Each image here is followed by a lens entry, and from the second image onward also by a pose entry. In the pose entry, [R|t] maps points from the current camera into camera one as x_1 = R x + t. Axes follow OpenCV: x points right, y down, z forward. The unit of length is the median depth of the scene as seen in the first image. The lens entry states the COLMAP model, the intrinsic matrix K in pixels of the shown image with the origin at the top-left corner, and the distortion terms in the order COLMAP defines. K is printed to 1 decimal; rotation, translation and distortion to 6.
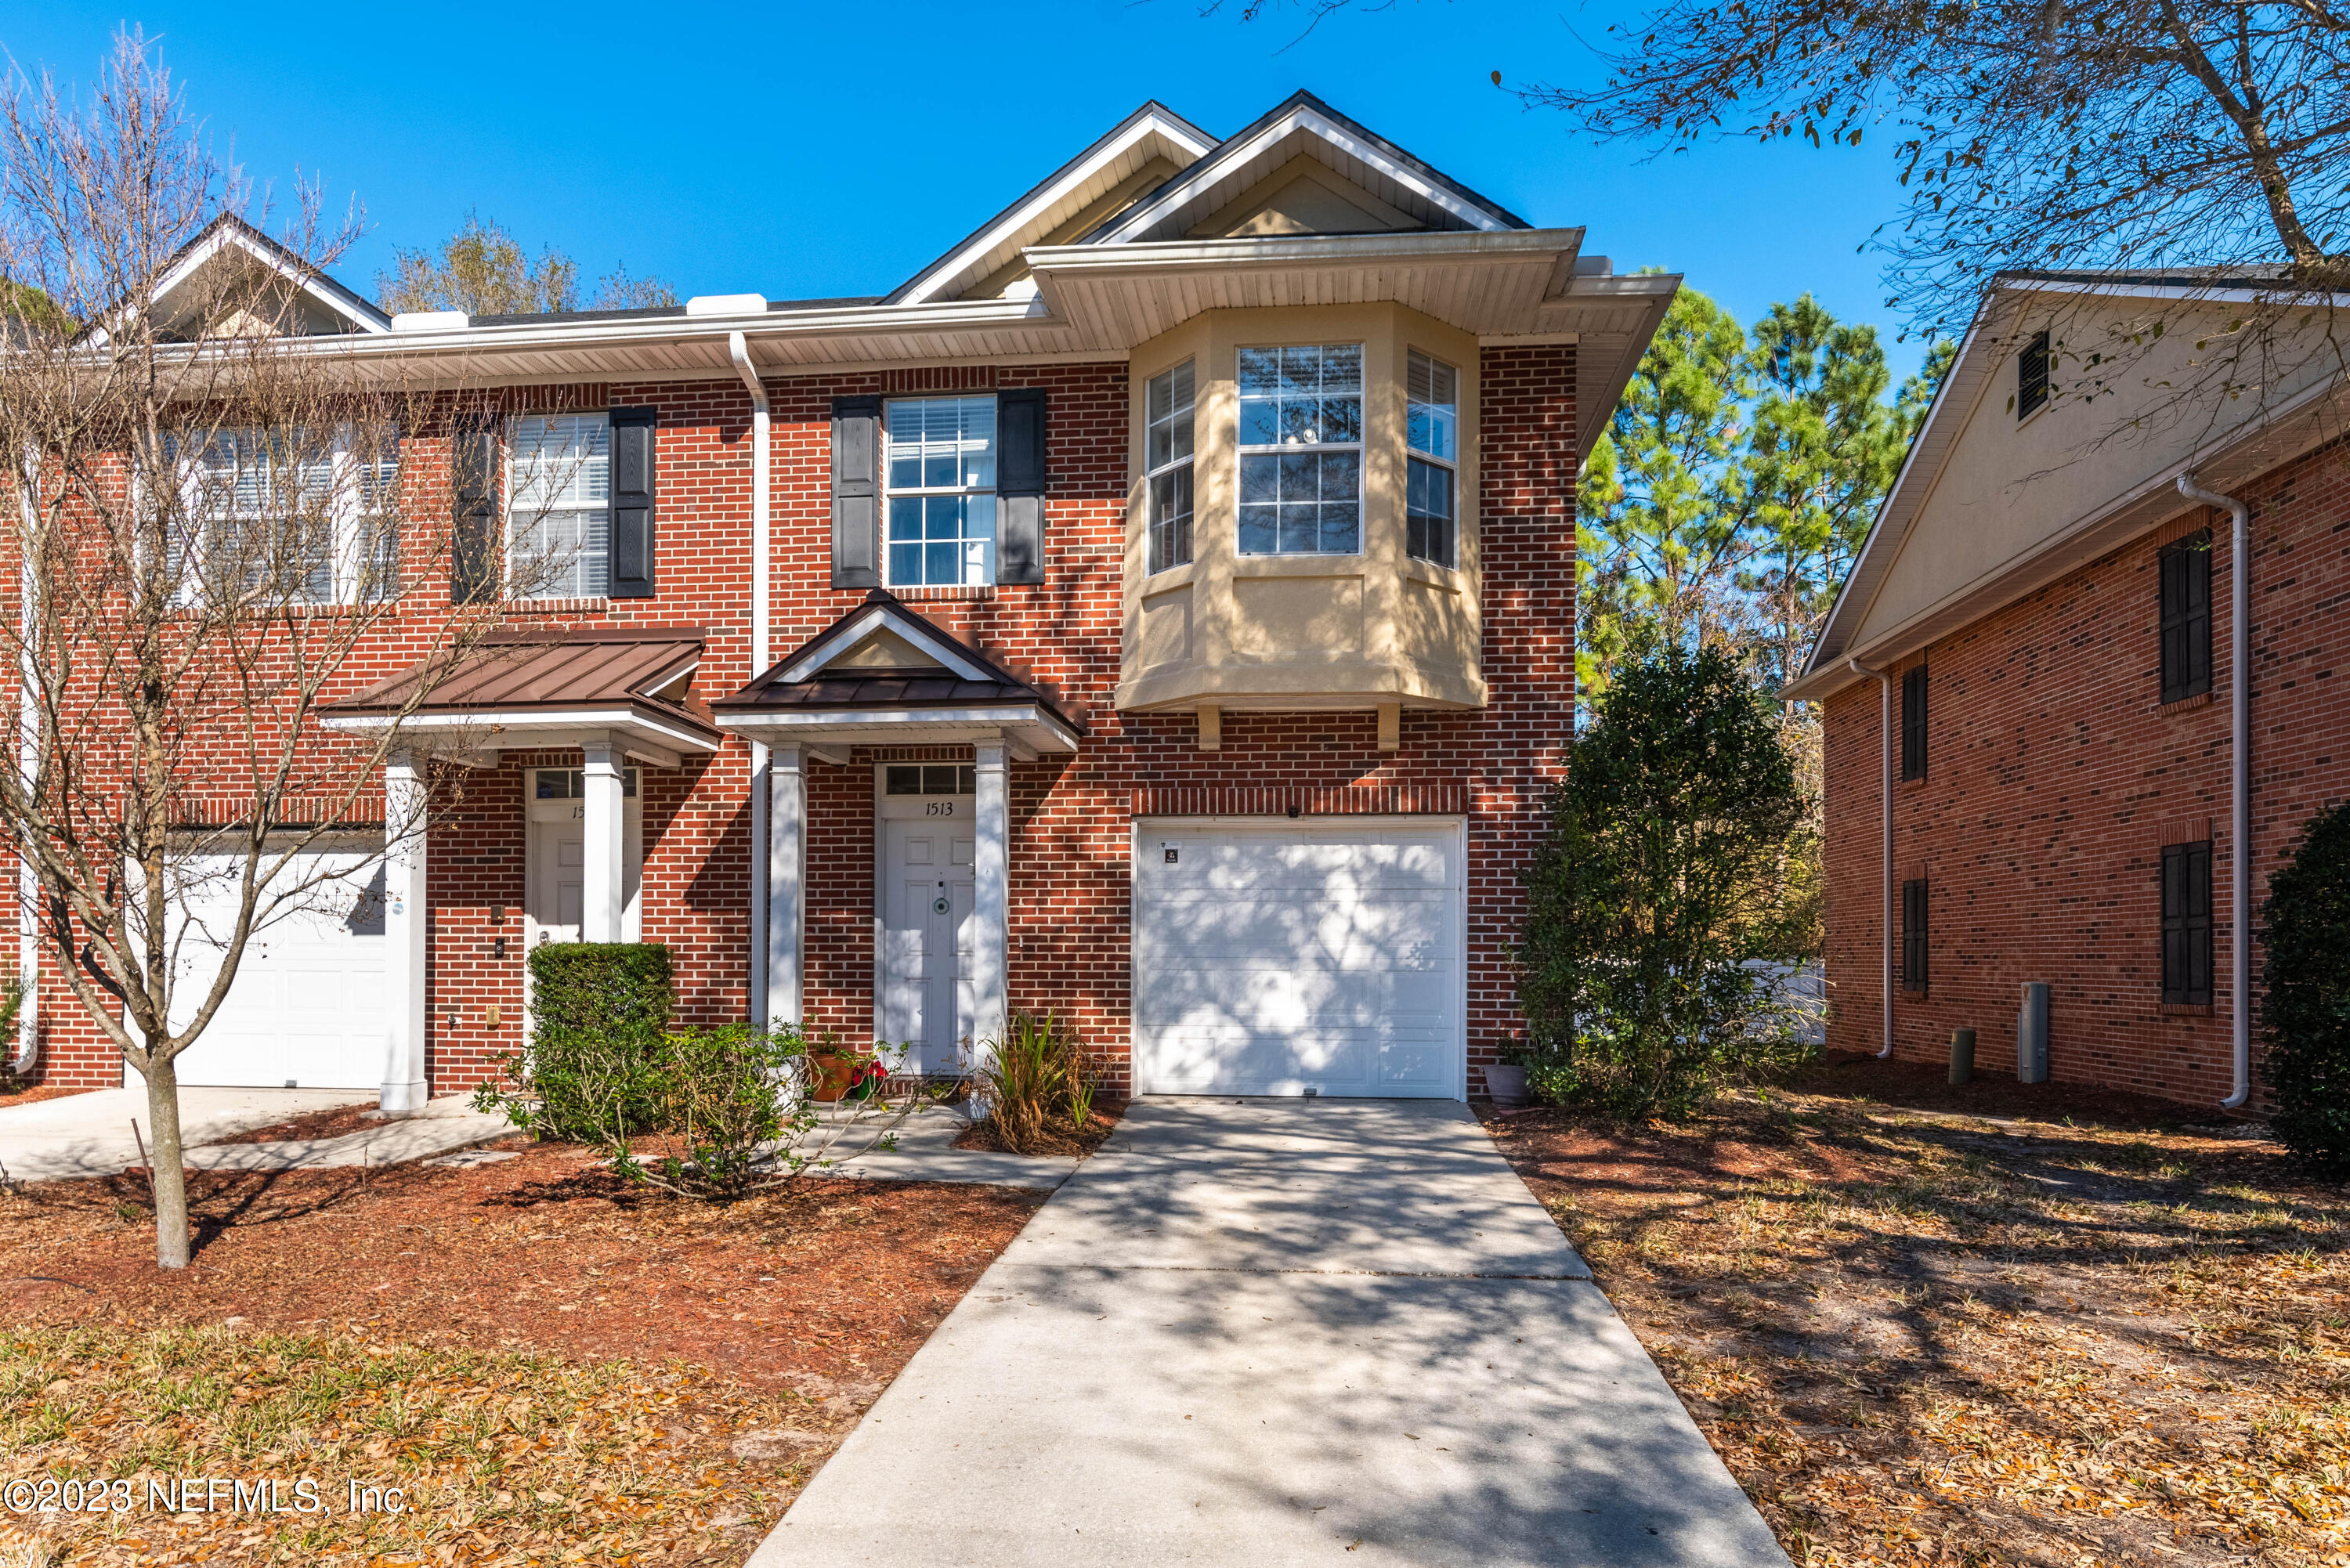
lens RADIAL K [[1333.3, 0, 1164.5], [0, 1333.3, 937.9], [0, 0, 1]] dist [0.026426, 0.003515]
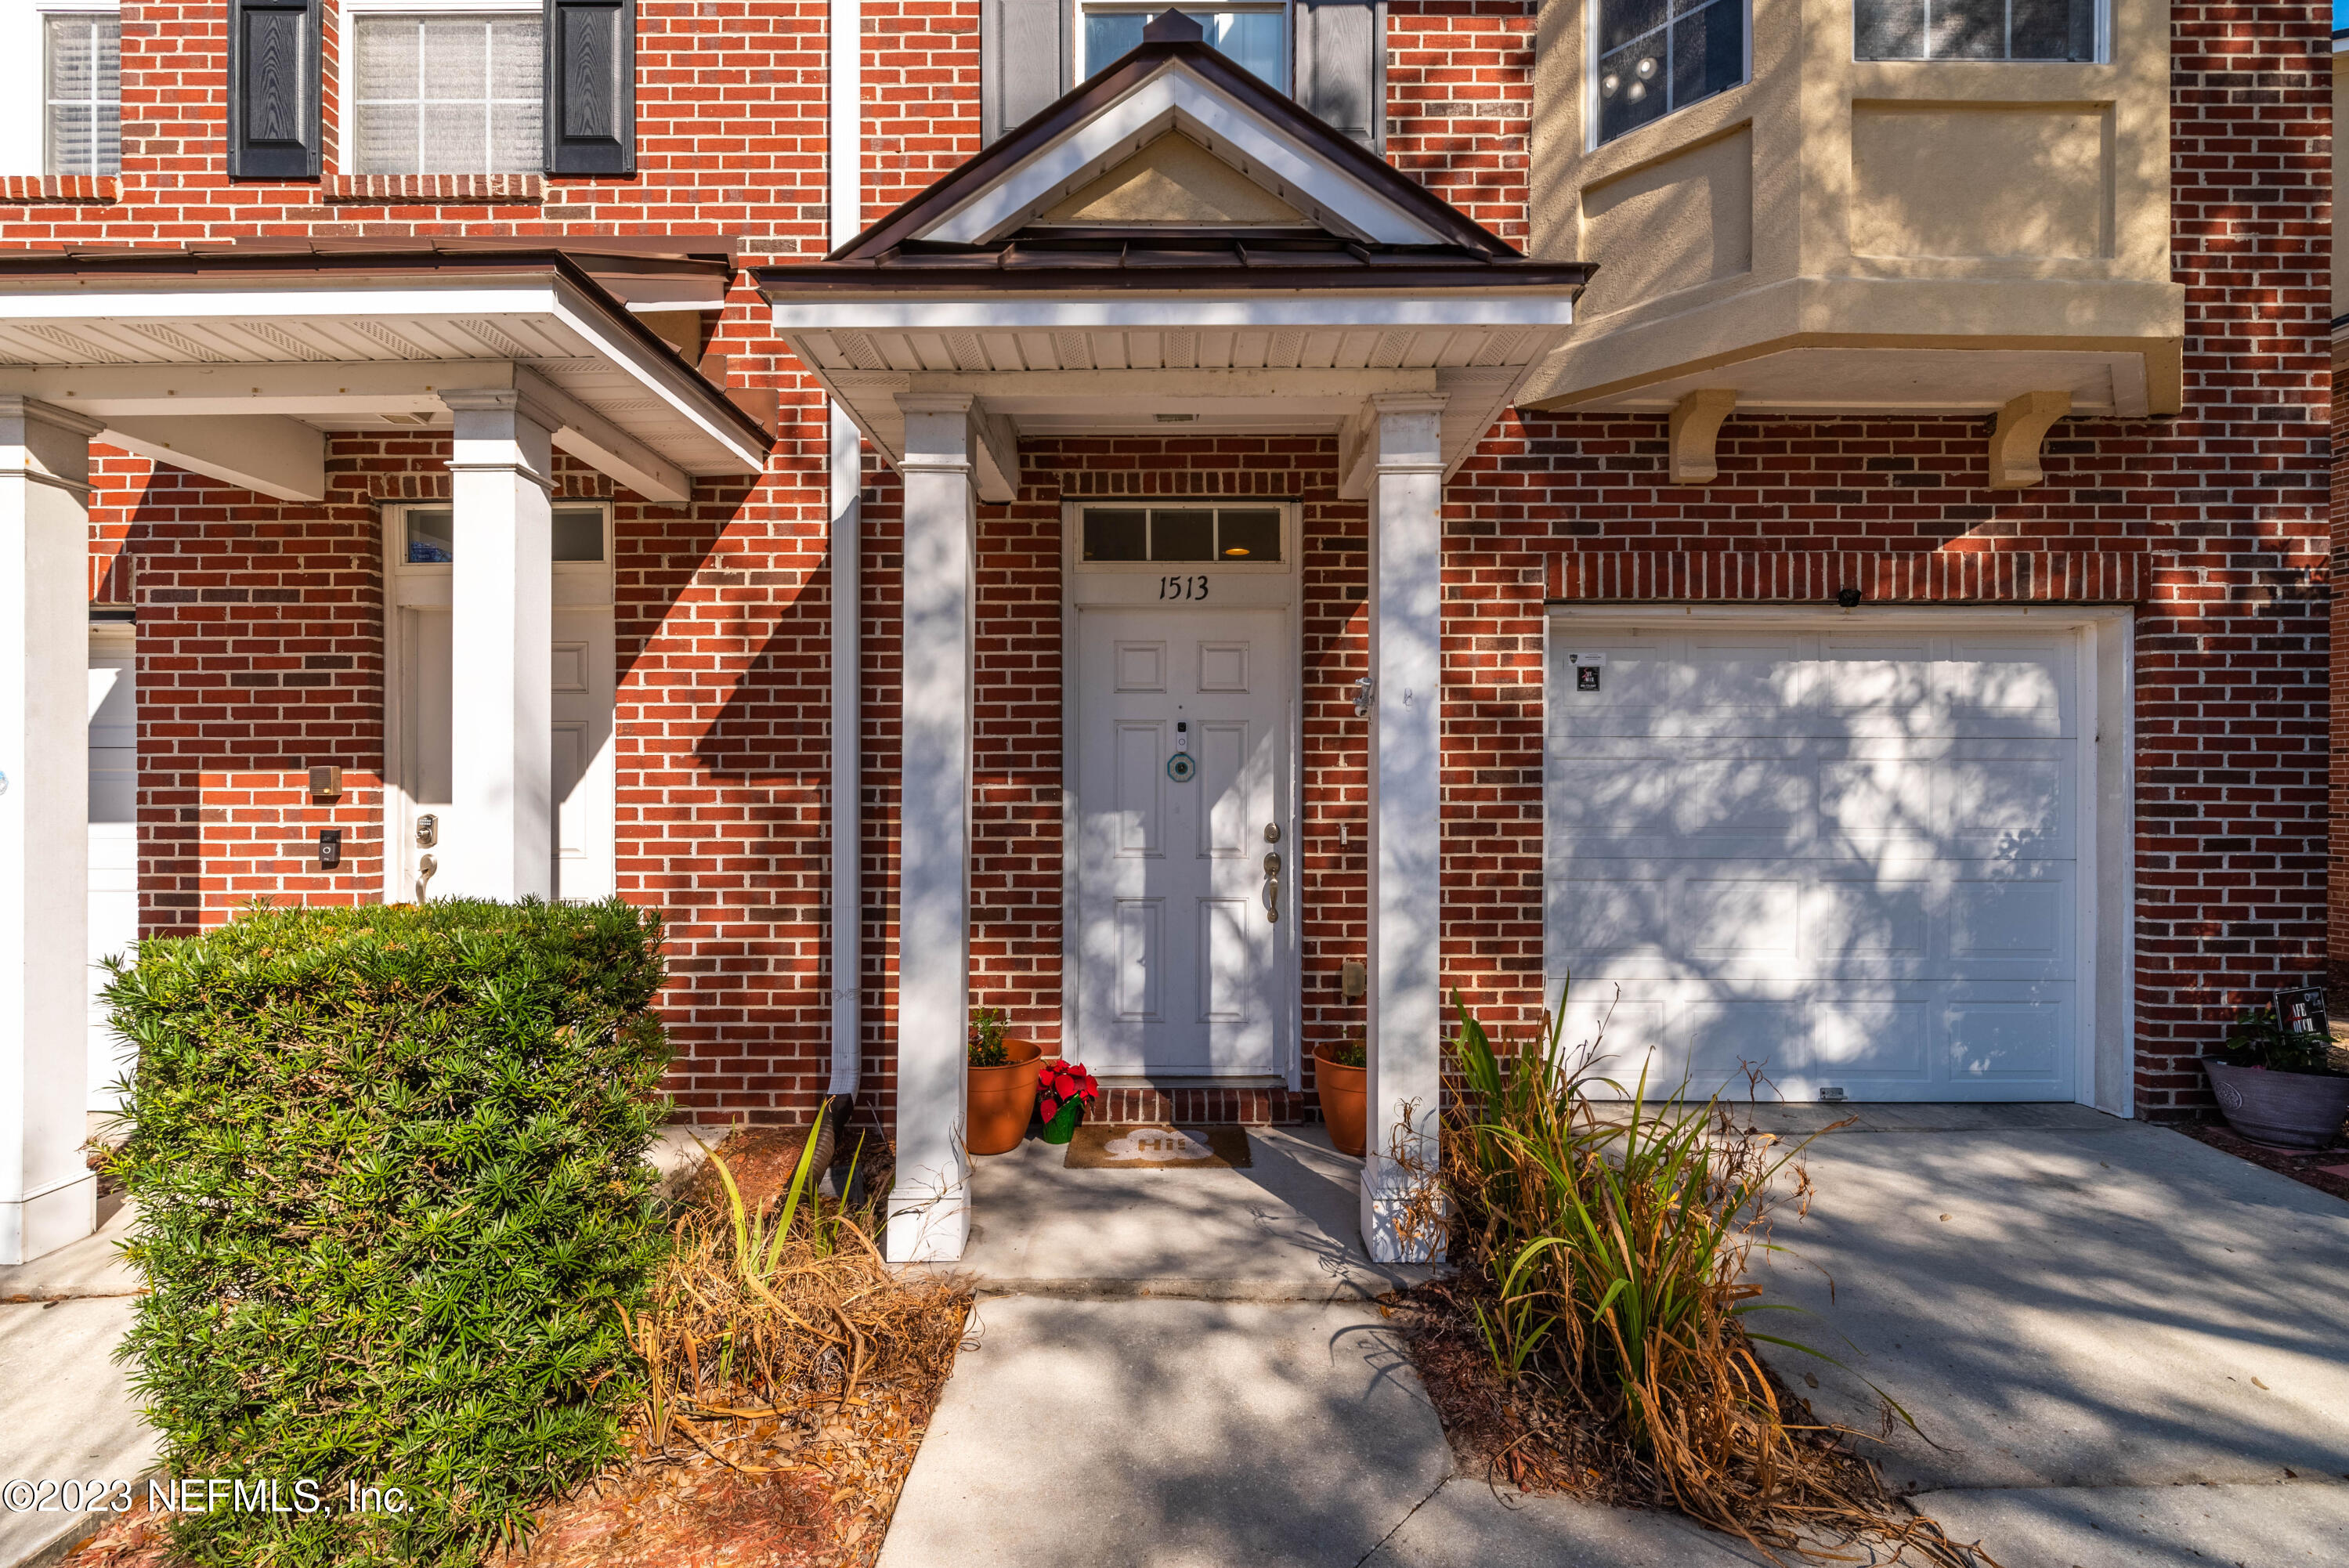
lens RADIAL K [[1009.9, 0, 1163.1], [0, 1009.9, 792.0], [0, 0, 1]] dist [0.003676, 0.000792]
pose [[0.996689, -0.001653, 0.081296, -0.213401], [0.000536, 0.999905, 0.013757, -0.020243], [-0.081311, -0.013668, 0.996595, 0.601246]]
